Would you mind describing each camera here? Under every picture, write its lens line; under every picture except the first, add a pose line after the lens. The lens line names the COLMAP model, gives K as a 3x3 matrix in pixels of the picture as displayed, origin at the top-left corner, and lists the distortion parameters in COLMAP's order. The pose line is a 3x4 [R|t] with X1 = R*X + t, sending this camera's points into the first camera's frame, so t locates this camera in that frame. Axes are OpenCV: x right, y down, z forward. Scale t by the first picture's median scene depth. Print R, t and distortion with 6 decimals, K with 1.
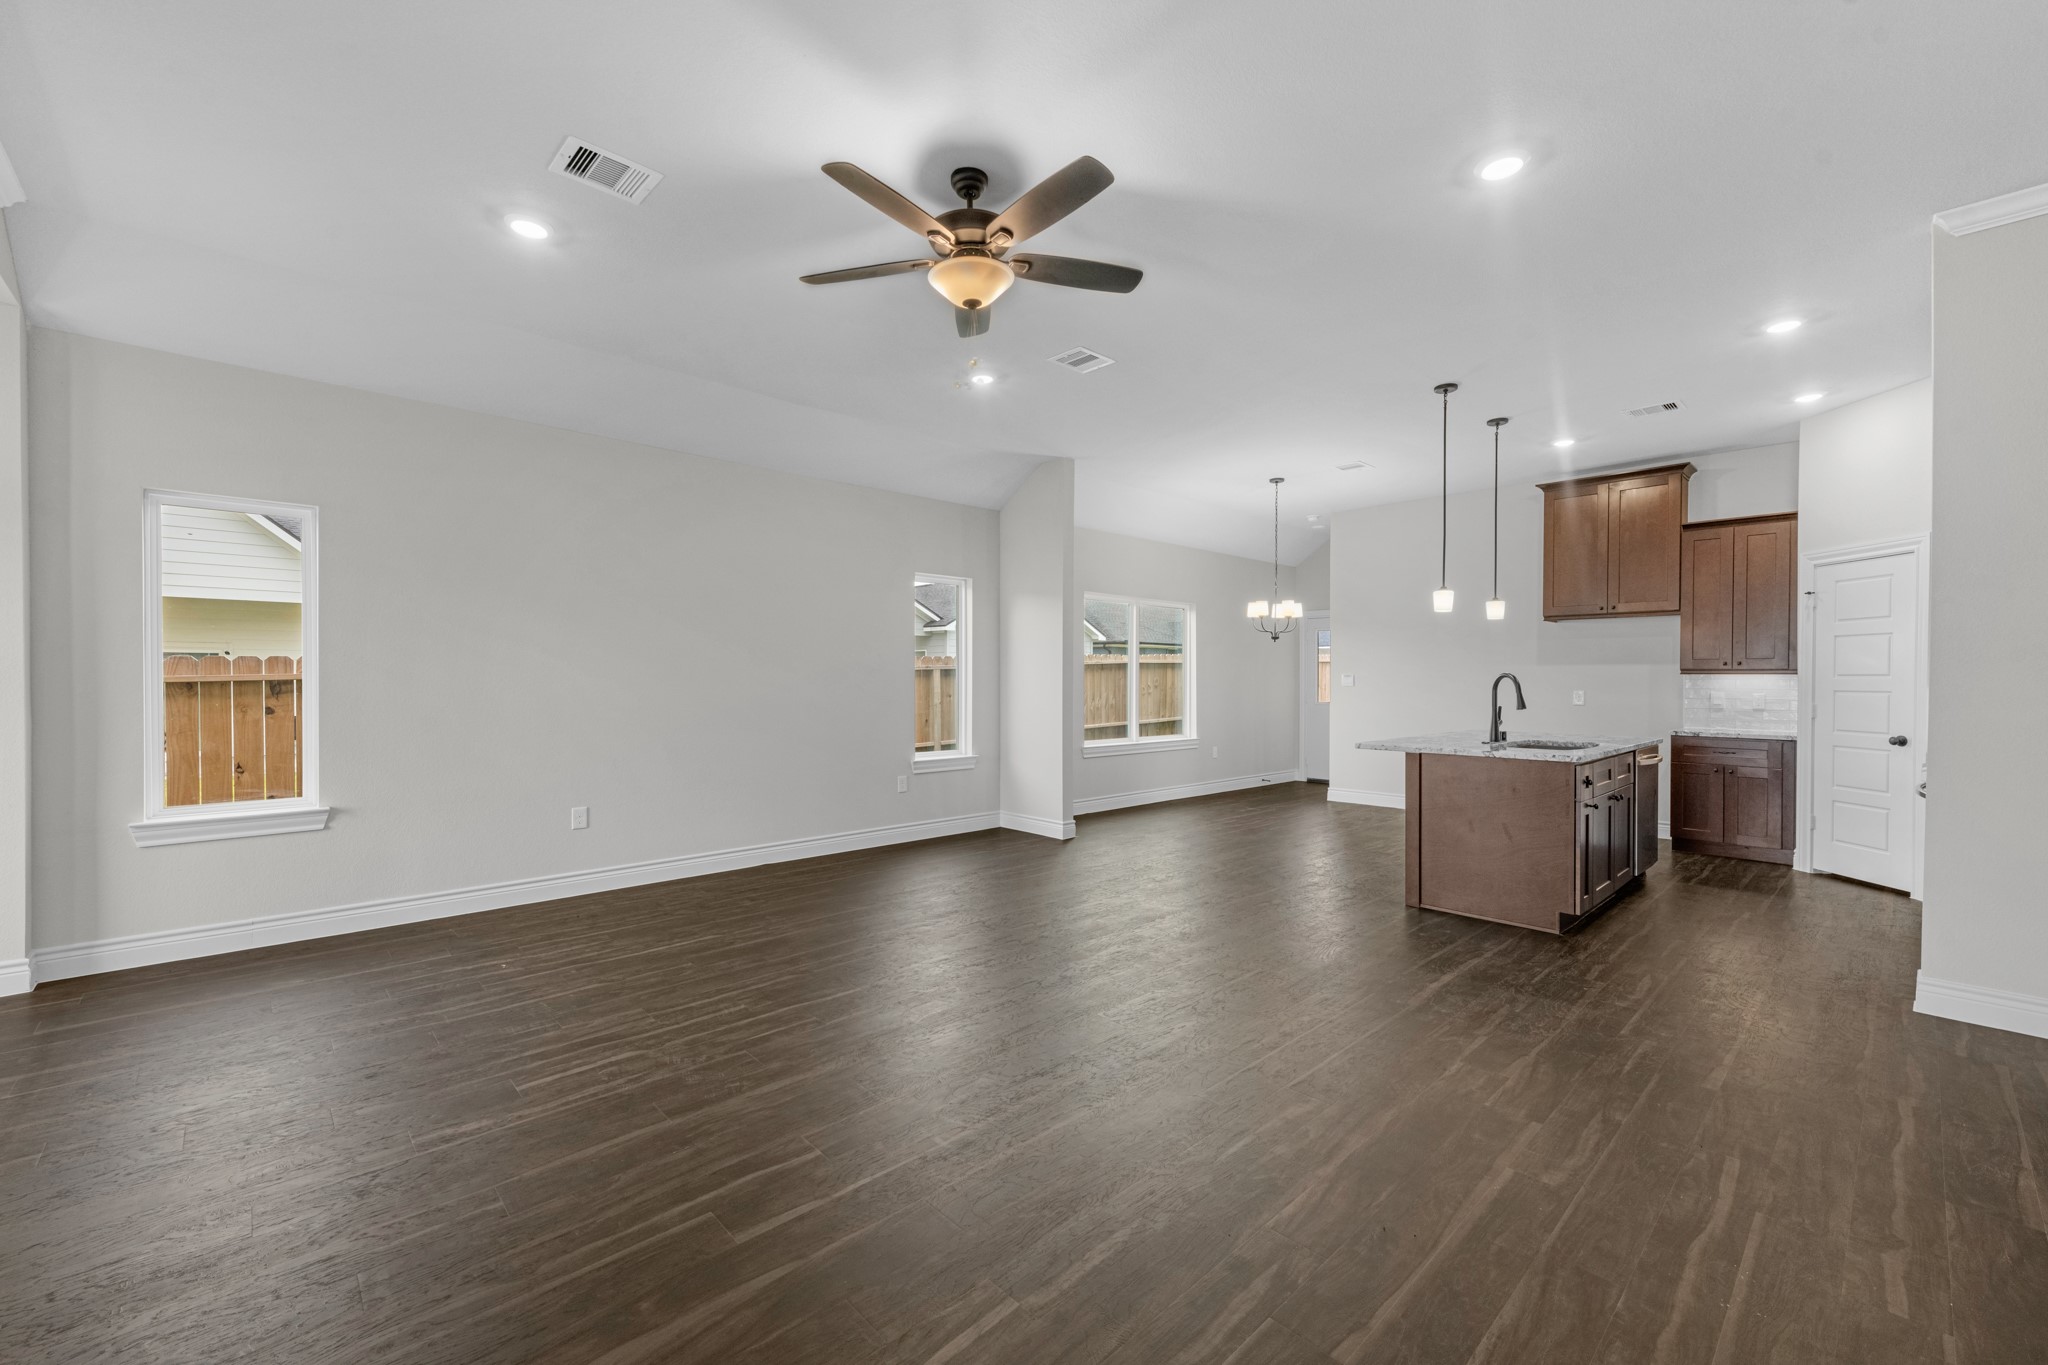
lens RADIAL K [[837.1, 0, 993.5], [0, 837.1, 681.2], [0, 0, 1]] dist [0.012619, -0.000286]
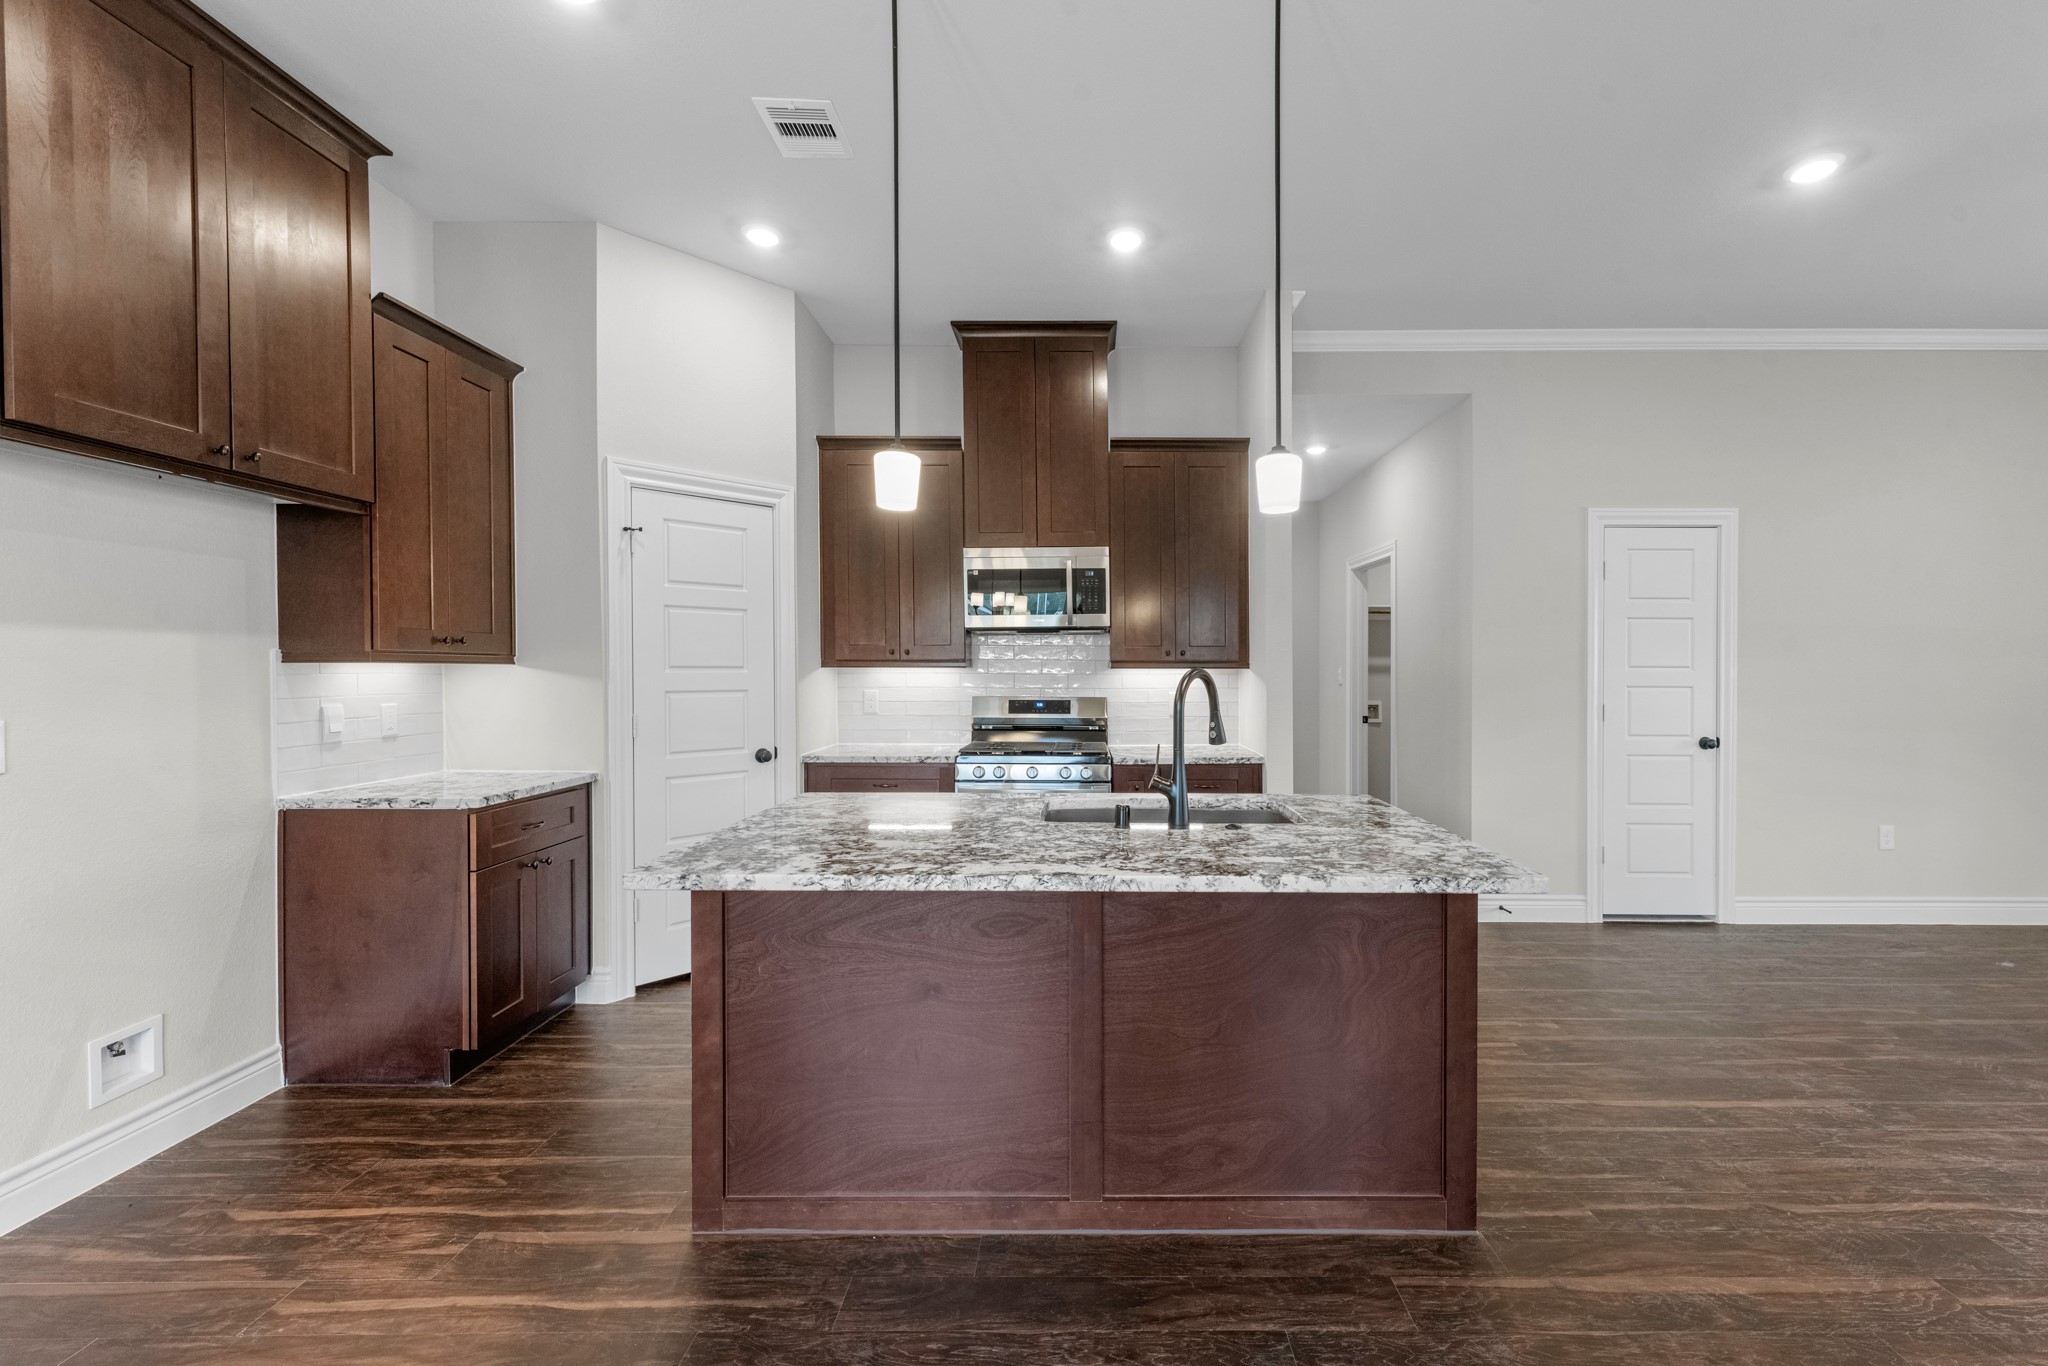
lens RADIAL K [[867.5, 0, 1098.9], [0, 867.5, 667.1], [0, 0, 1]] dist [0.007109, -0.000232]
pose [[-0.768141, -0.007708, 0.640235, 0.292496], [-0.004859, 0.999969, 0.006209, -0.011733], [-0.640263, 0.001658, -0.768154, 1.179159]]
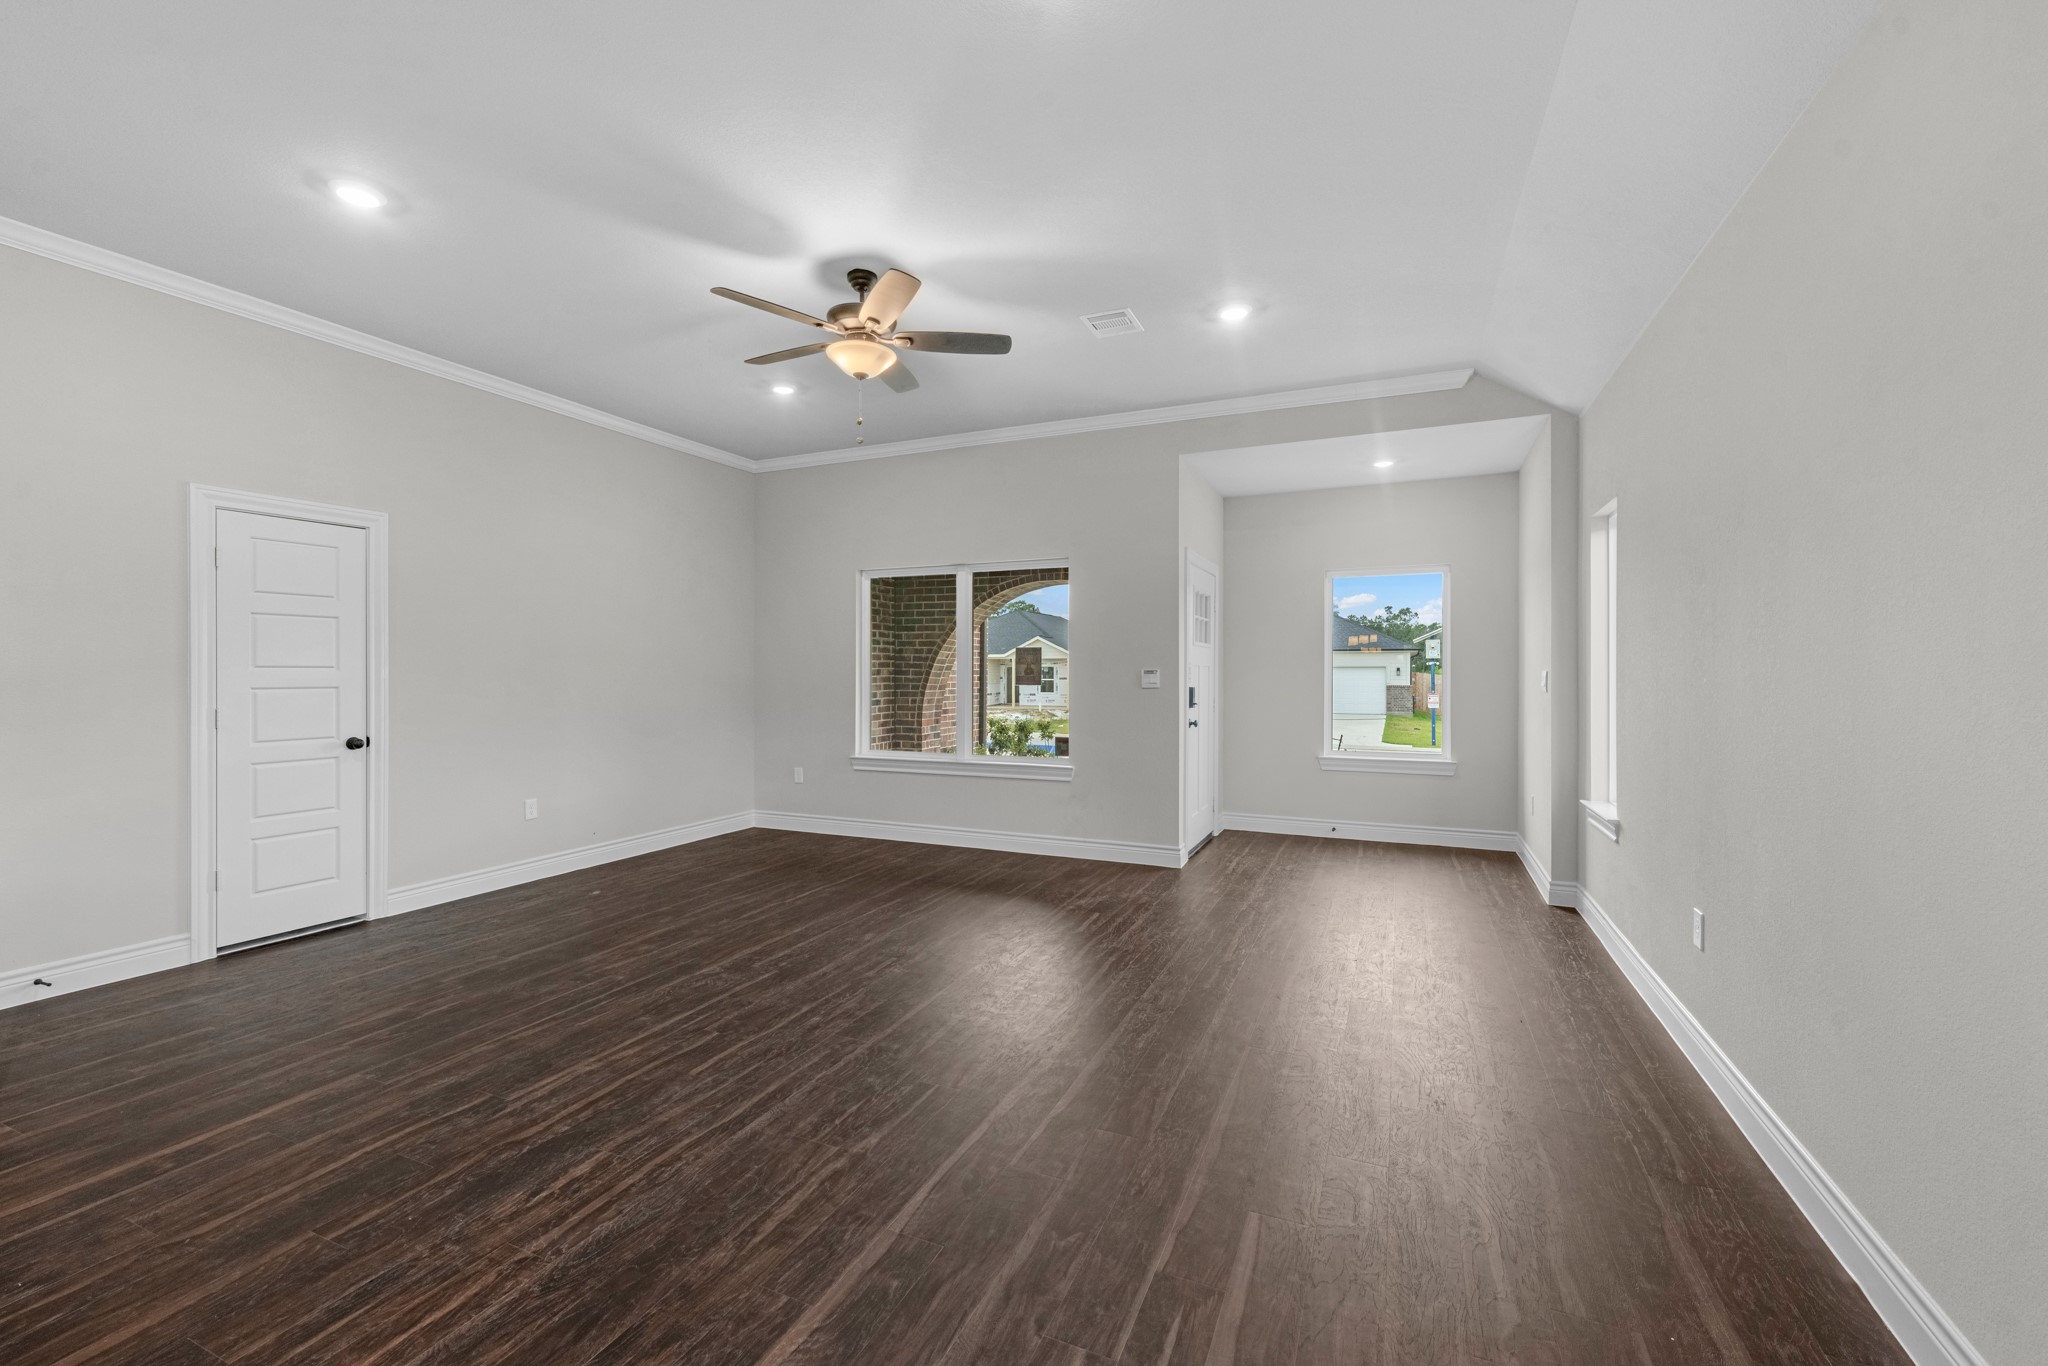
lens RADIAL K [[823.4, 0, 1018.9], [0, 823.4, 672.9], [0, 0, 1]] dist [0.009666, 0.000342]
pose [[-0.907853, -0.001491, -0.419287, 0.142205], [-0.003863, 0.999981, 0.004809, -0.010283], [0.419272, 0.005986, -0.907841, 1.151811]]
